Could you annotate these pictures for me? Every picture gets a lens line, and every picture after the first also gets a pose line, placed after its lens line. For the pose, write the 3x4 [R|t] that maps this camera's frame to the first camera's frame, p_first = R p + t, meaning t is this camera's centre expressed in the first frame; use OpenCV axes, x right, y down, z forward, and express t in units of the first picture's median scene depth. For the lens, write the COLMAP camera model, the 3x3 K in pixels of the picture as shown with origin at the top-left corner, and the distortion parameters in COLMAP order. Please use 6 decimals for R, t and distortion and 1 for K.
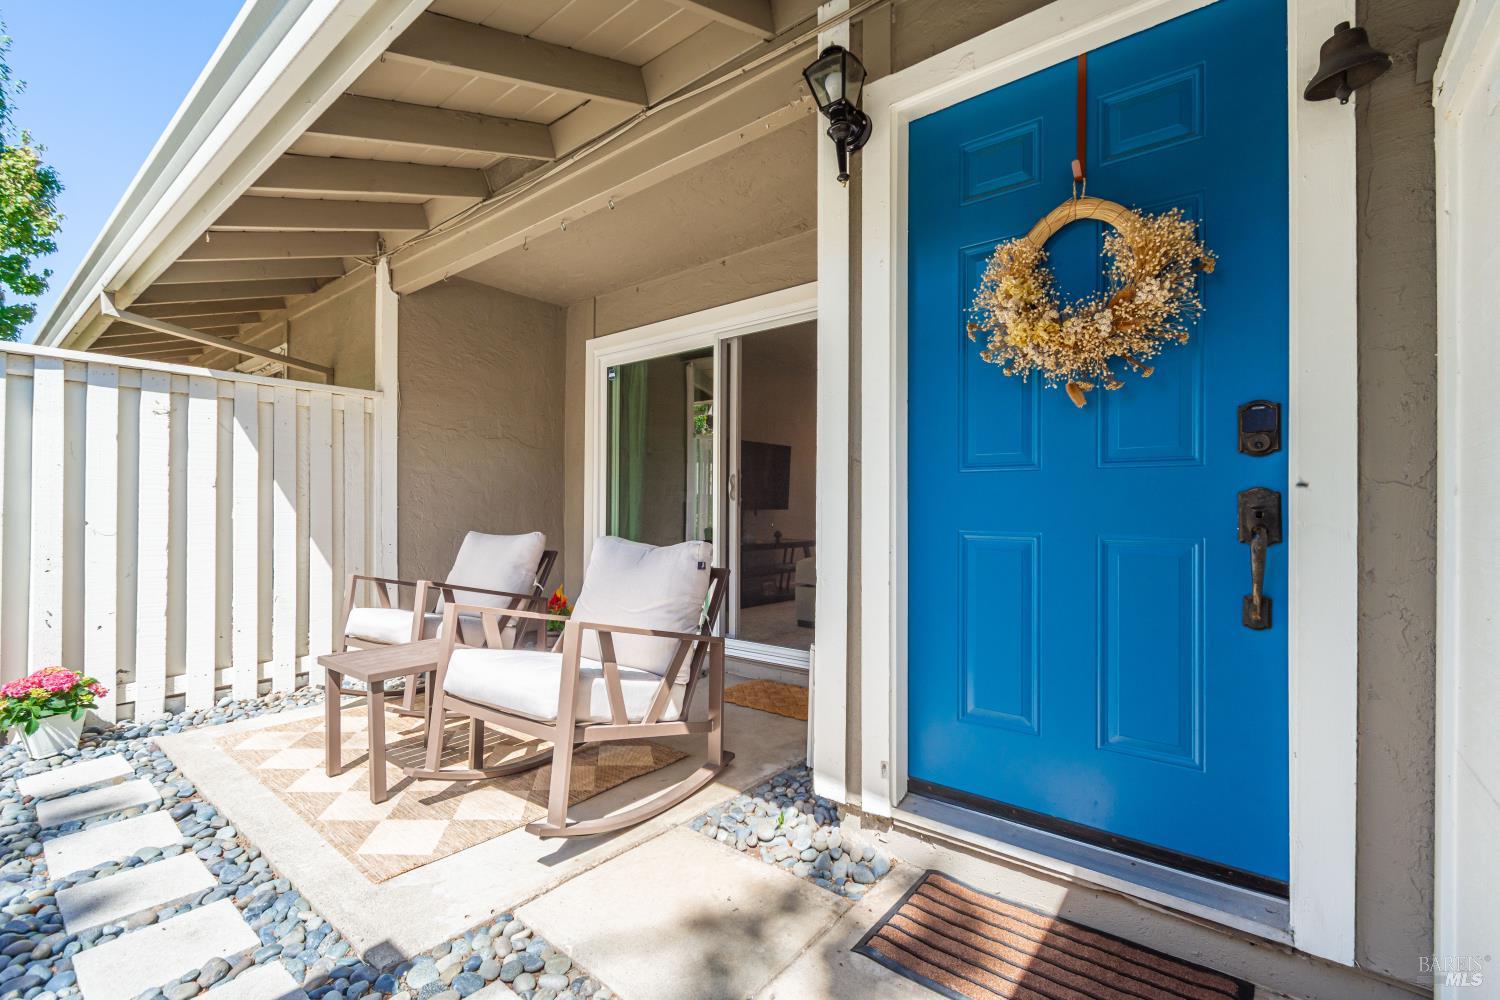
lens RADIAL K [[673.4, 0, 743.5], [0, 673.4, 506.5], [0, 0, 1]] dist [0.005203, -0.000477]
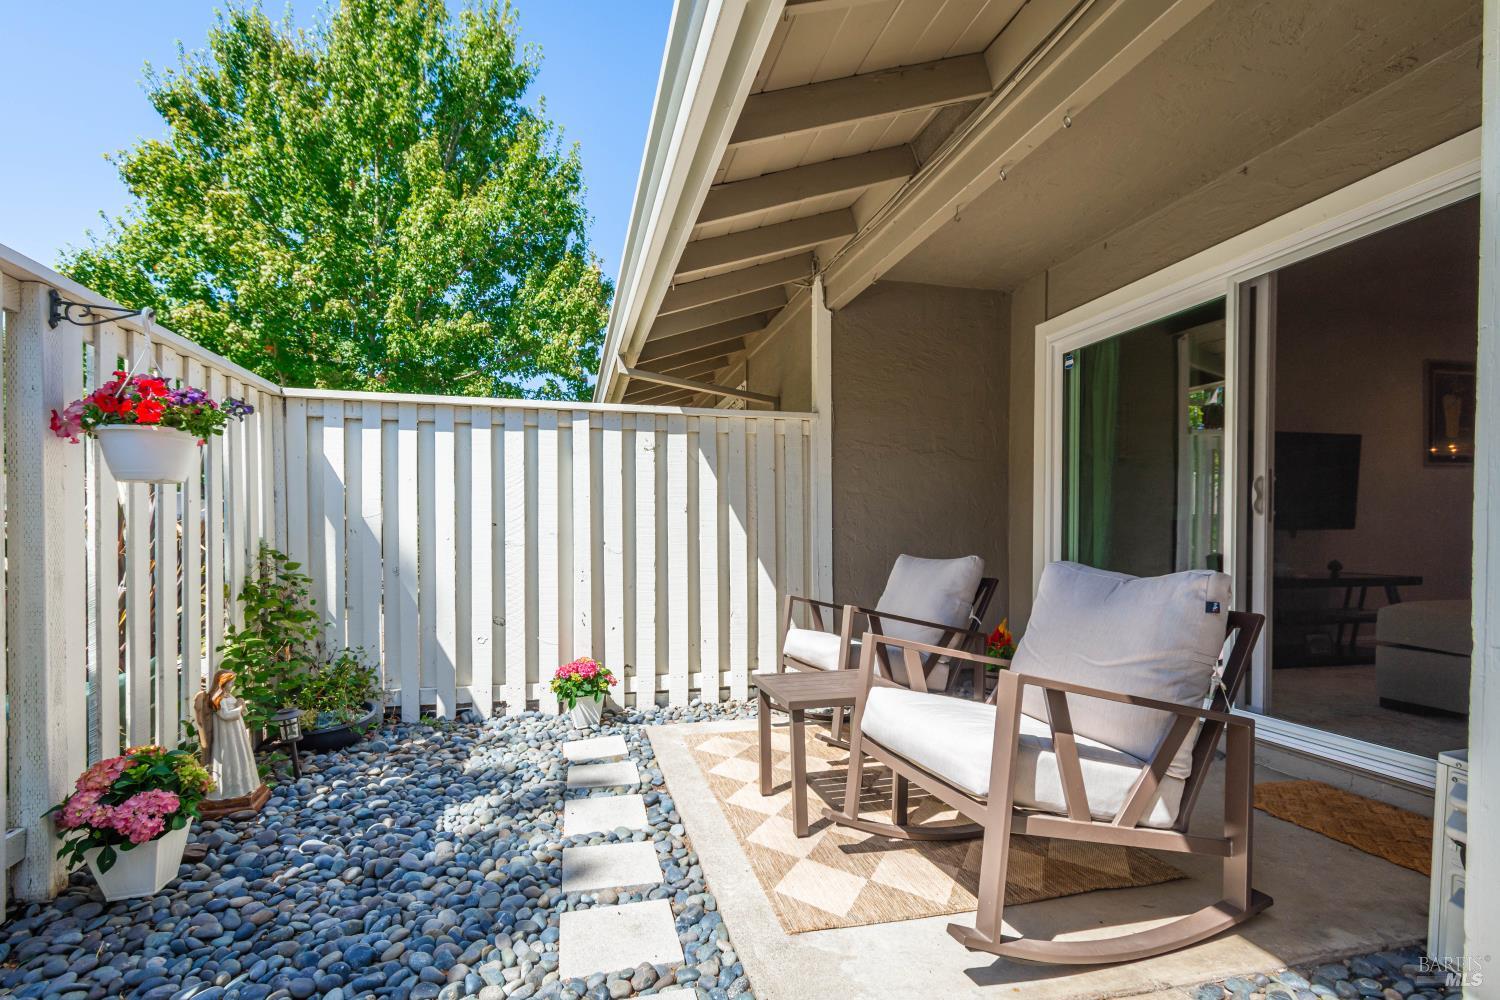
lens RADIAL K [[673.4, 0, 748.8], [0, 673.4, 544.7], [0, 0, 1]] dist [0.005203, -0.000477]
pose [[0.801354, 0.003171, -0.598183, -0.027232], [0.006491, 0.999881, 0.013995, 0.011484], [0.598156, -0.015098, 0.801238, 0.166464]]
